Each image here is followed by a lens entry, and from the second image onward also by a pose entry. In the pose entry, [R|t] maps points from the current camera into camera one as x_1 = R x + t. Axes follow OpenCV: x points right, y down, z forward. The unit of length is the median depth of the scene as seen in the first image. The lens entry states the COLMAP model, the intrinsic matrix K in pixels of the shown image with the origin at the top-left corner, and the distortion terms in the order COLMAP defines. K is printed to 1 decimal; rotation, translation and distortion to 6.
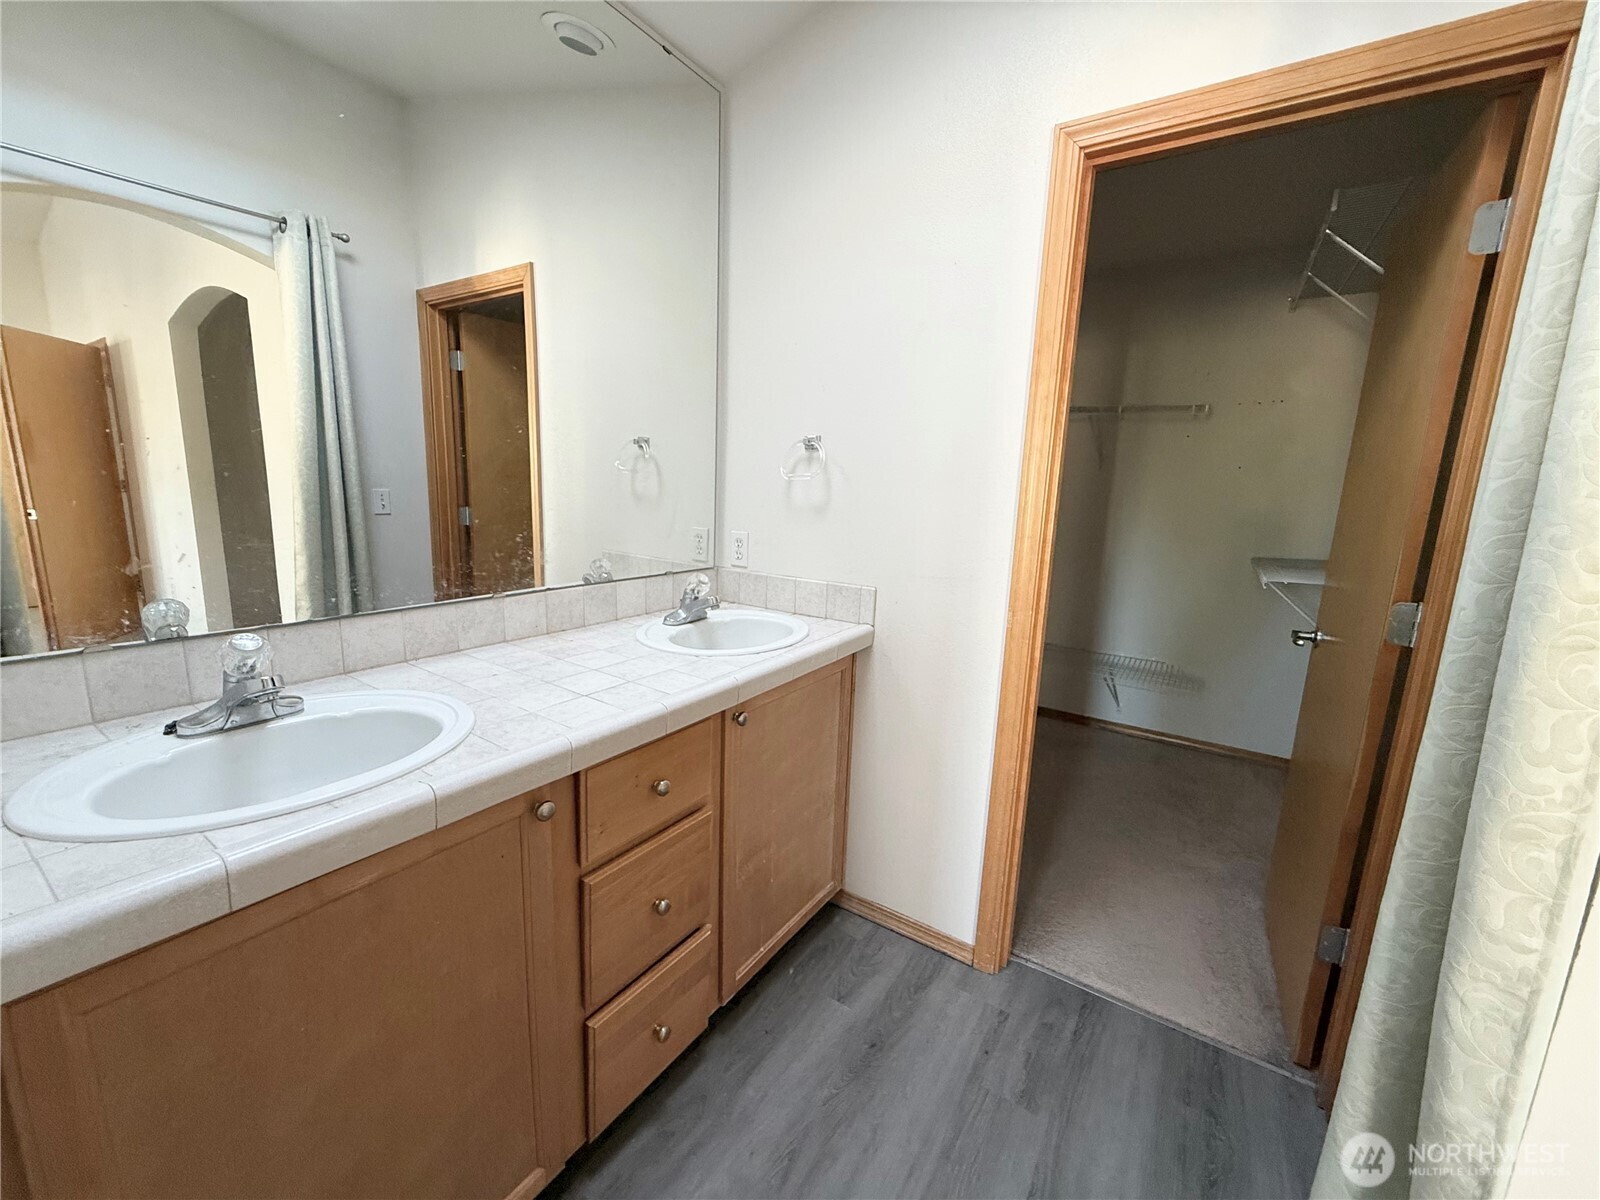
lens RADIAL K [[638.9, 0, 774.3], [0, 638.9, 597.8], [0, 0, 1]] dist [-0.000723, 0.000391]
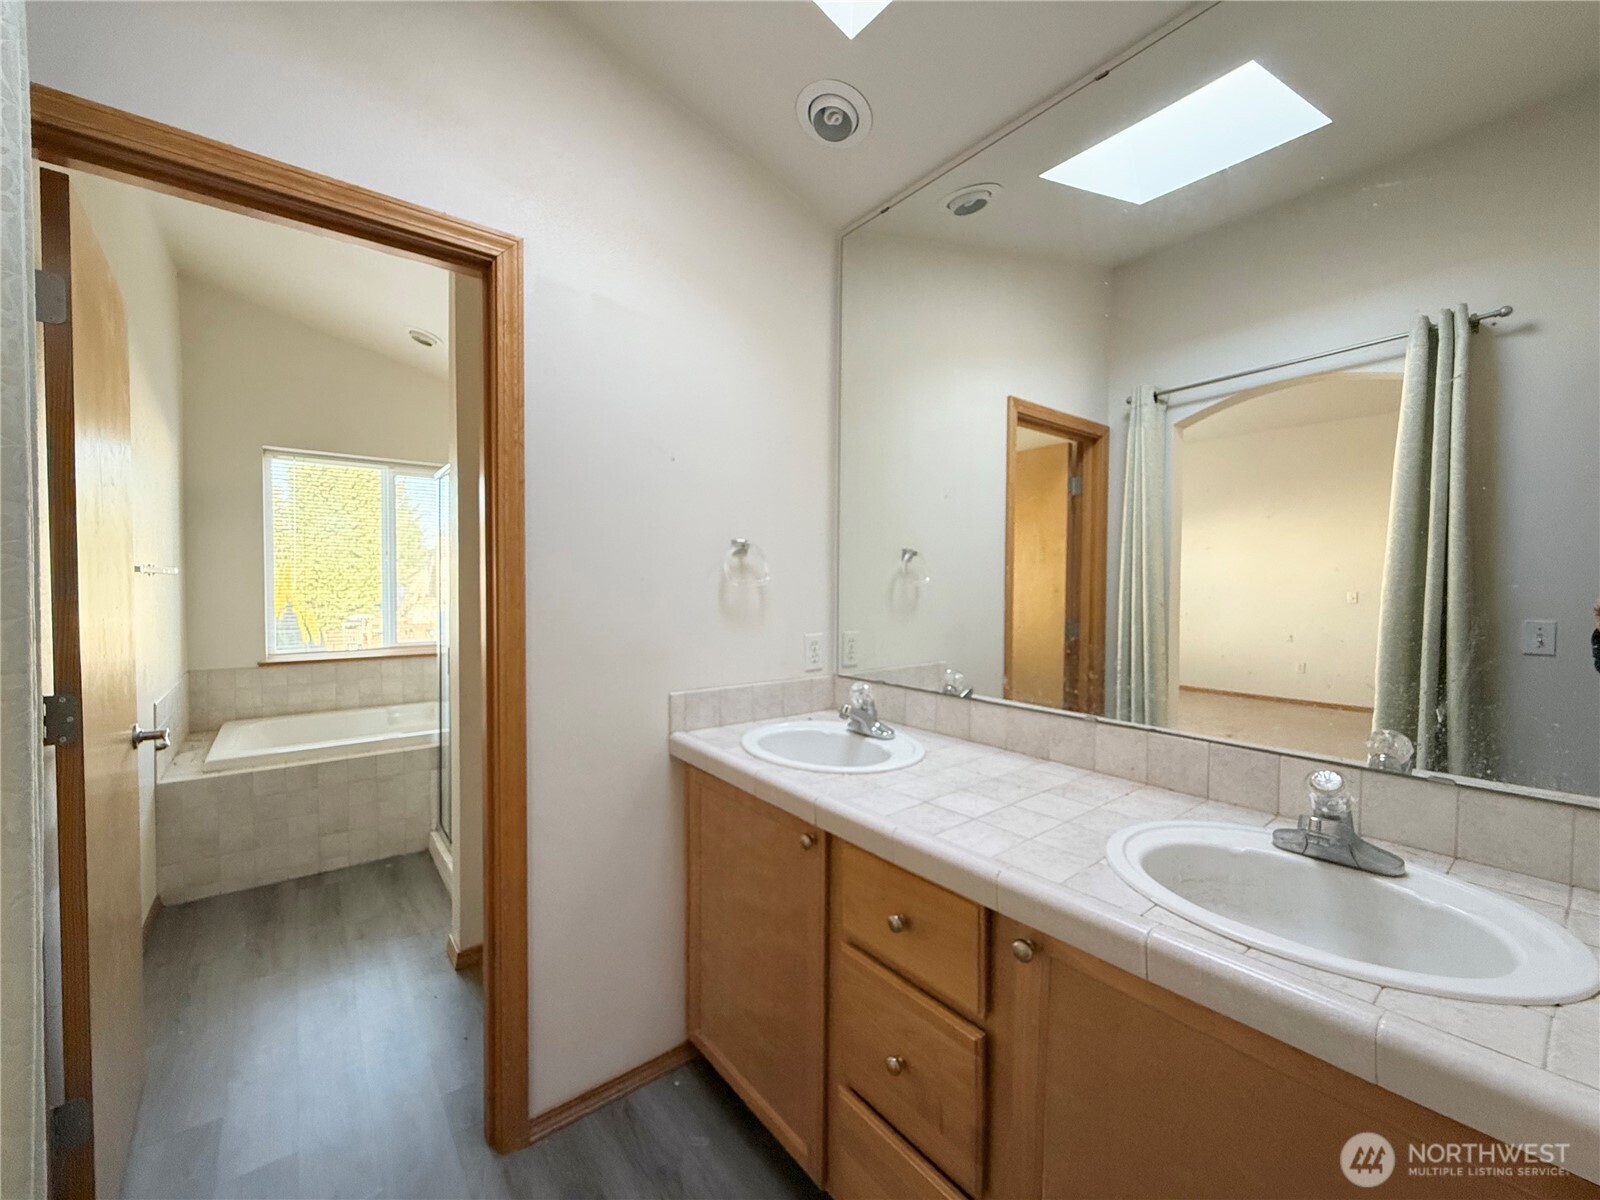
lens RADIAL K [[638.9, 0, 801.3], [0, 638.9, 600.5], [0, 0, 1]] dist [-0.000723, 0.000391]
pose [[-0.286976, -0.014760, -0.957824, 0.661263], [-0.191125, 0.980660, 0.042151, -0.148052], [0.938678, 0.195160, -0.284247, 0.928199]]
